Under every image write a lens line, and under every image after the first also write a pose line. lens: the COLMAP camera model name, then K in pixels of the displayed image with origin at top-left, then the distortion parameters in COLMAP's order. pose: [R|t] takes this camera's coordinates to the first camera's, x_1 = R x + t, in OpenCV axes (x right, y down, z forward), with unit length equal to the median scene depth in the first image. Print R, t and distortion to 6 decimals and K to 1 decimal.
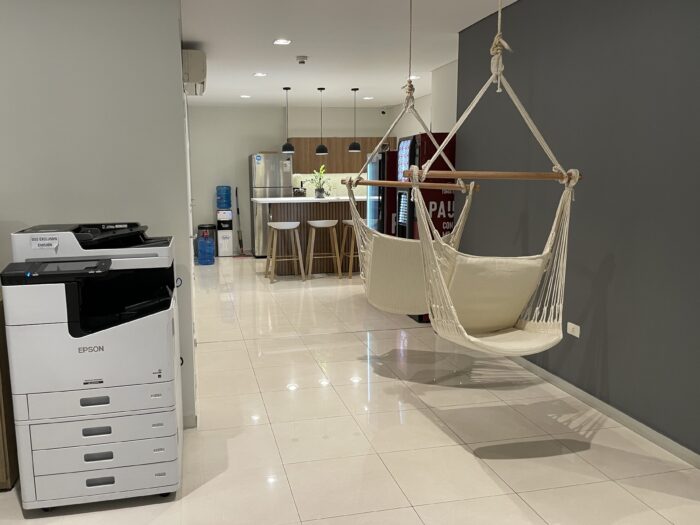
lens RADIAL K [[580.9, 0, 350.0], [0, 580.9, 262.5], [0, 0, 1]] dist [-0.000366, 0.006410]
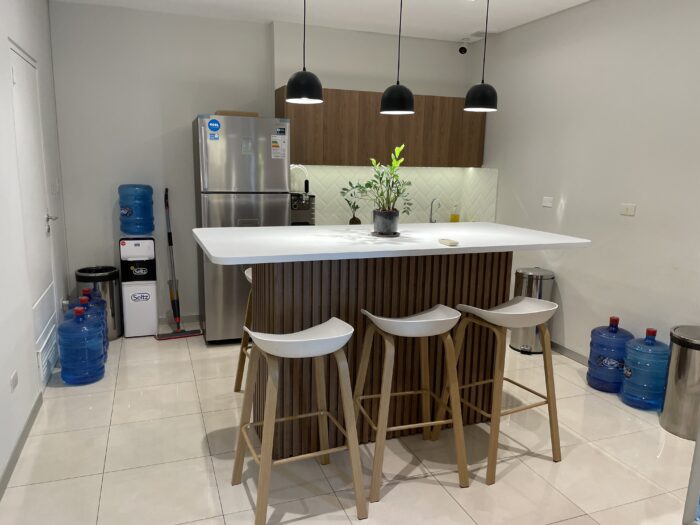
lens RADIAL K [[532.8, 0, 380.2], [0, 532.8, 264.9], [0, 0, 1]] dist [0.010607, 0.002713]
pose [[0.990137, 0.004630, 0.140023, -0.083905], [-0.009306, 0.999420, 0.032755, -0.084584], [-0.139790, -0.033735, 0.989606, 0.550250]]
